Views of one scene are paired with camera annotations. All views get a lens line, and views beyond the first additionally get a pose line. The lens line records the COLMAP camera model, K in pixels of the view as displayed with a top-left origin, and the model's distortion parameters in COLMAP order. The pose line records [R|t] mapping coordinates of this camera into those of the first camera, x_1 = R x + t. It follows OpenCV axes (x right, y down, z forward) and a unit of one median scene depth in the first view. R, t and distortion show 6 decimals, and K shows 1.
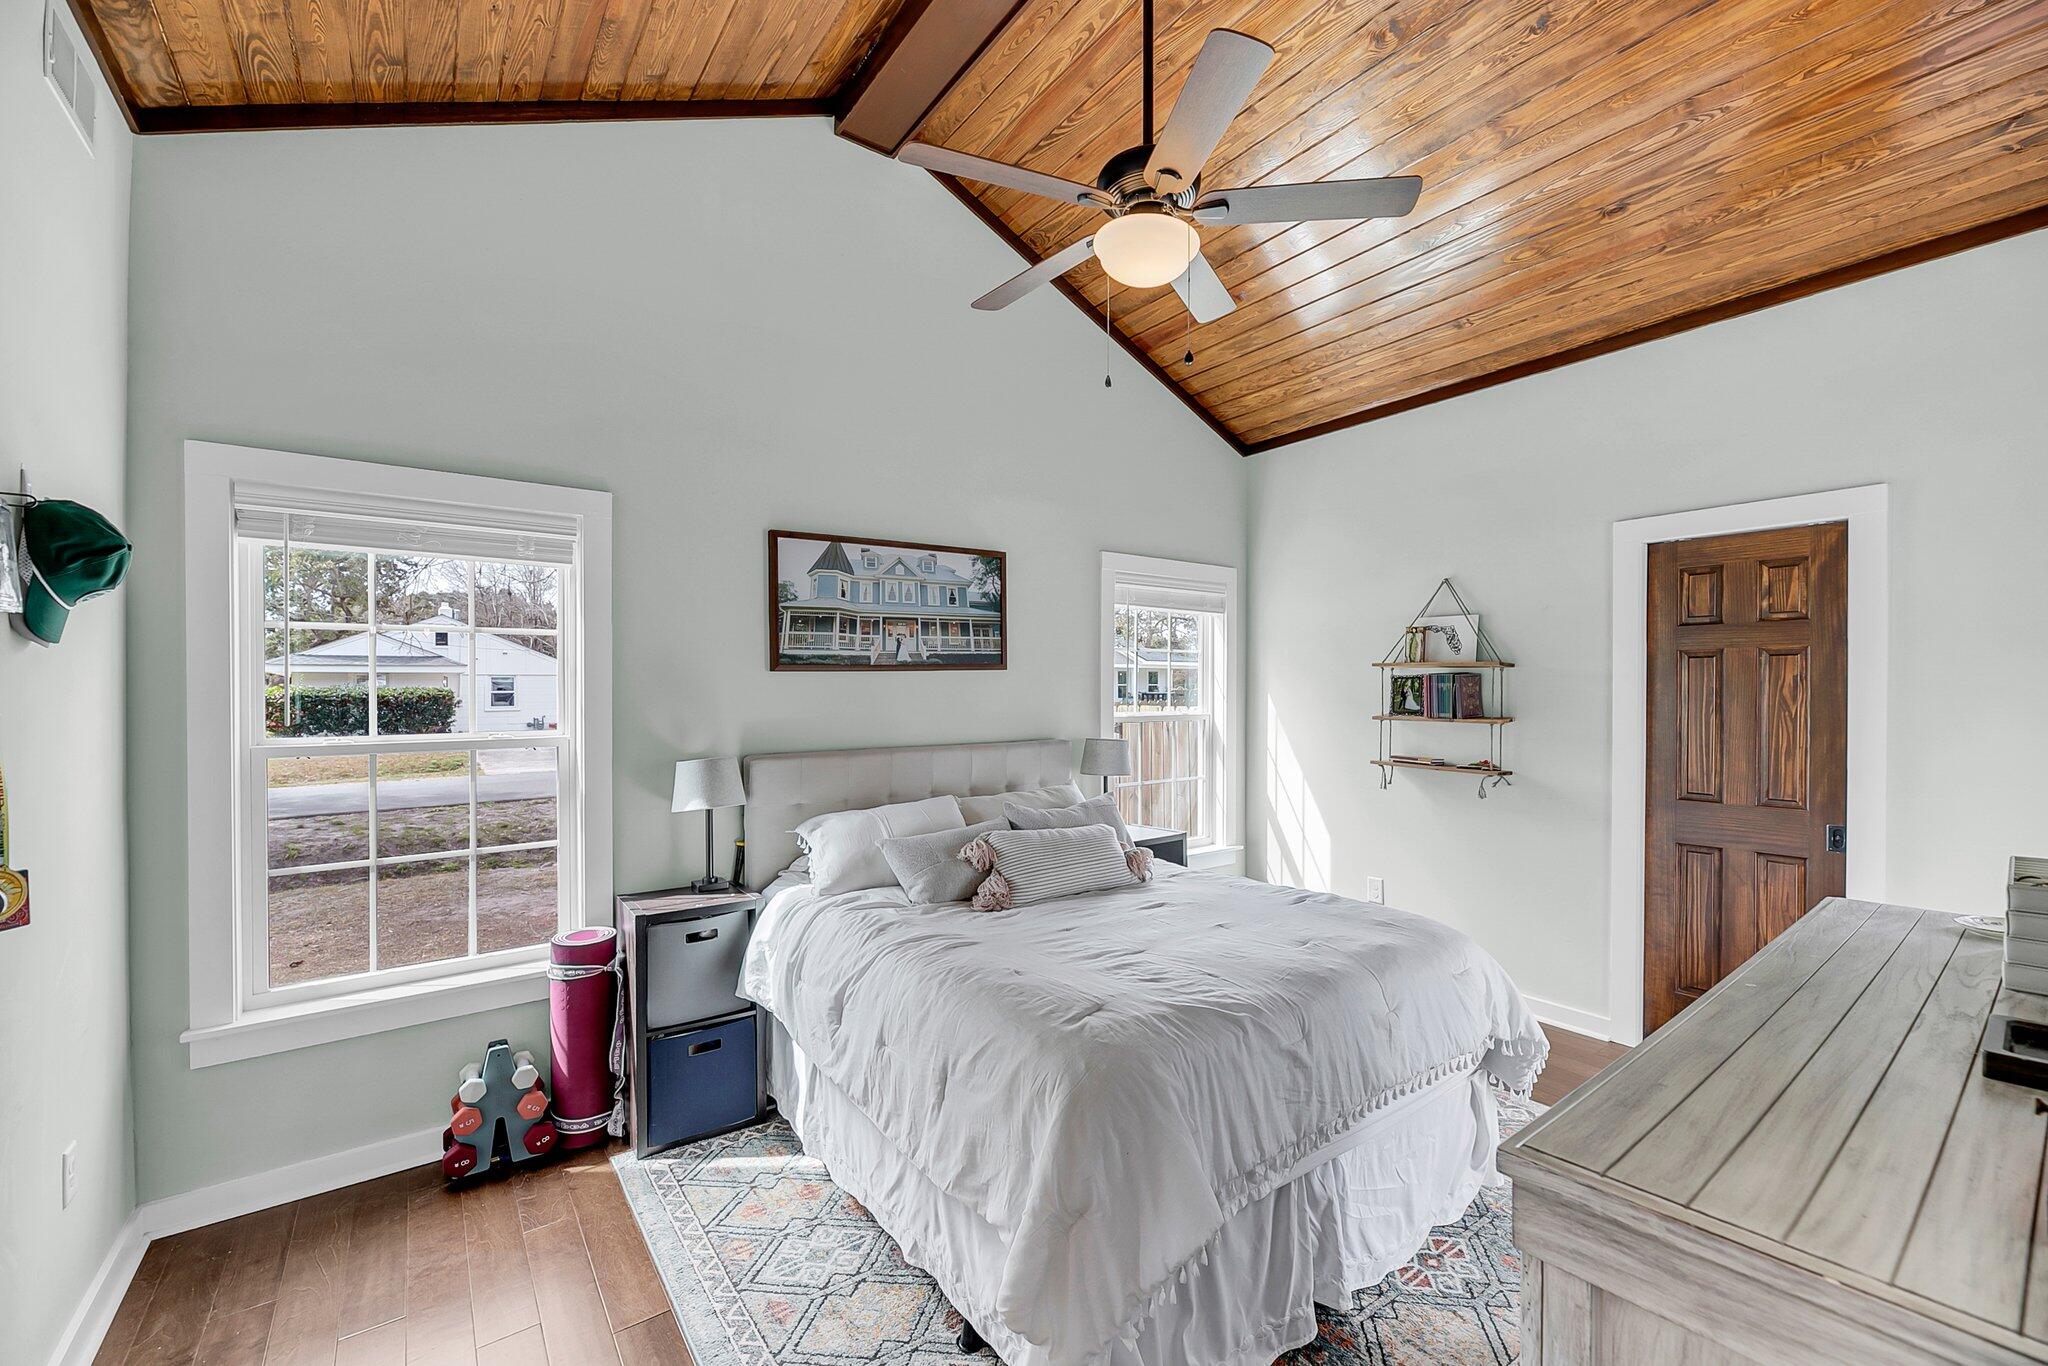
lens RADIAL K [[834.1, 0, 1026.3], [0, 834.1, 676.0], [0, 0, 1]] dist [-0.000146, -0.001419]
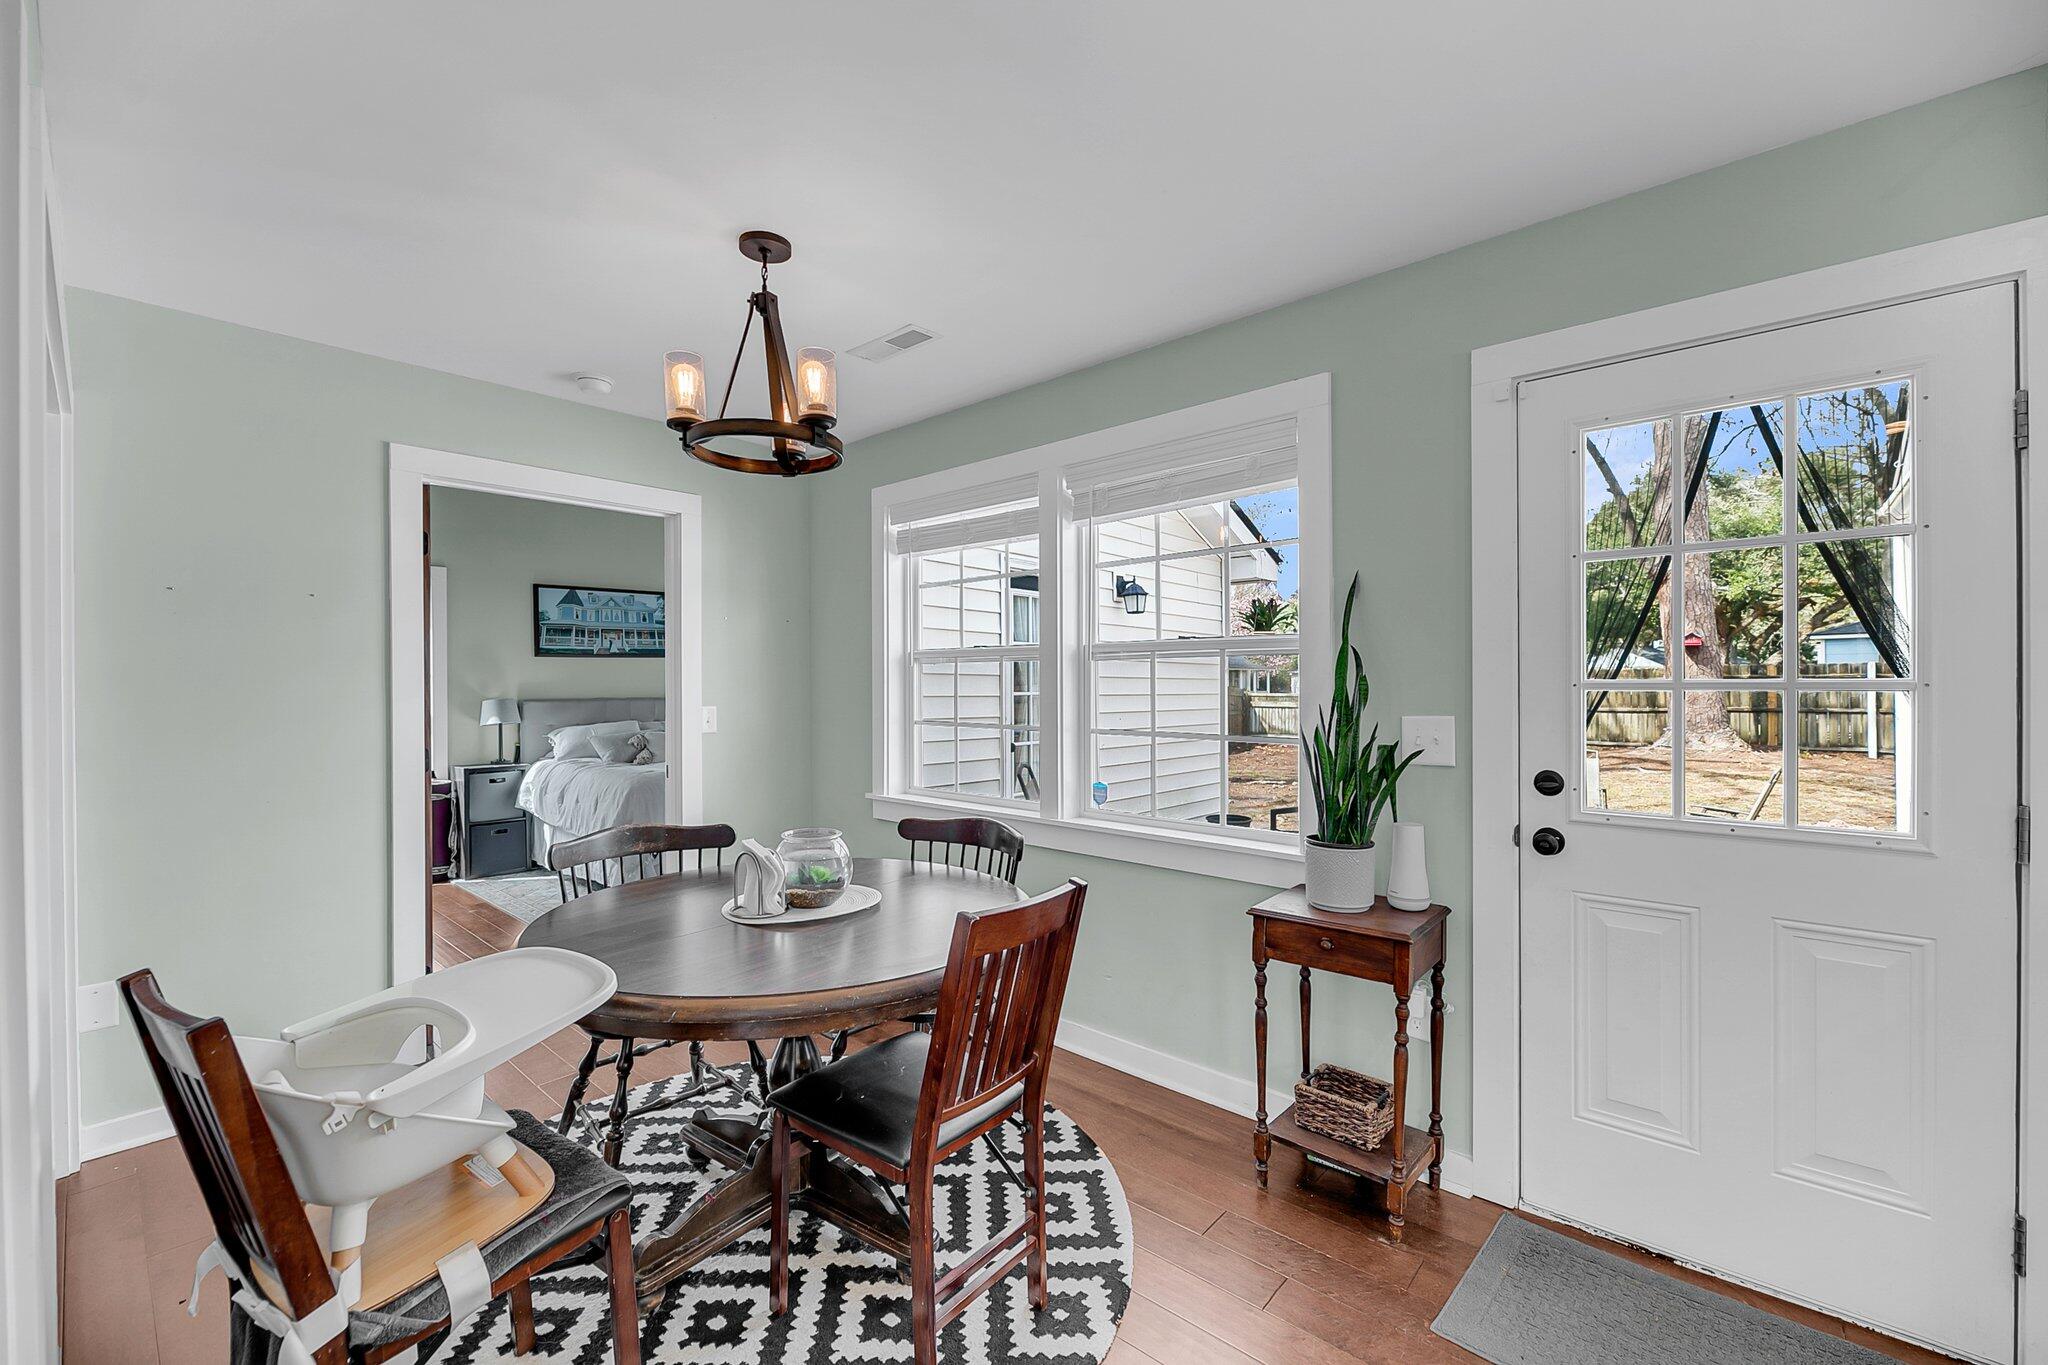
lens RADIAL K [[834.1, 0, 1013.0], [0, 834.1, 680.2], [0, 0, 1]] dist [-0.000146, -0.001419]
pose [[0.981169, -0.001858, 0.193145, 0.431000], [0.000908, 0.999987, 0.005008, 0.042016], [-0.193151, -0.004739, 0.981158, -1.175322]]
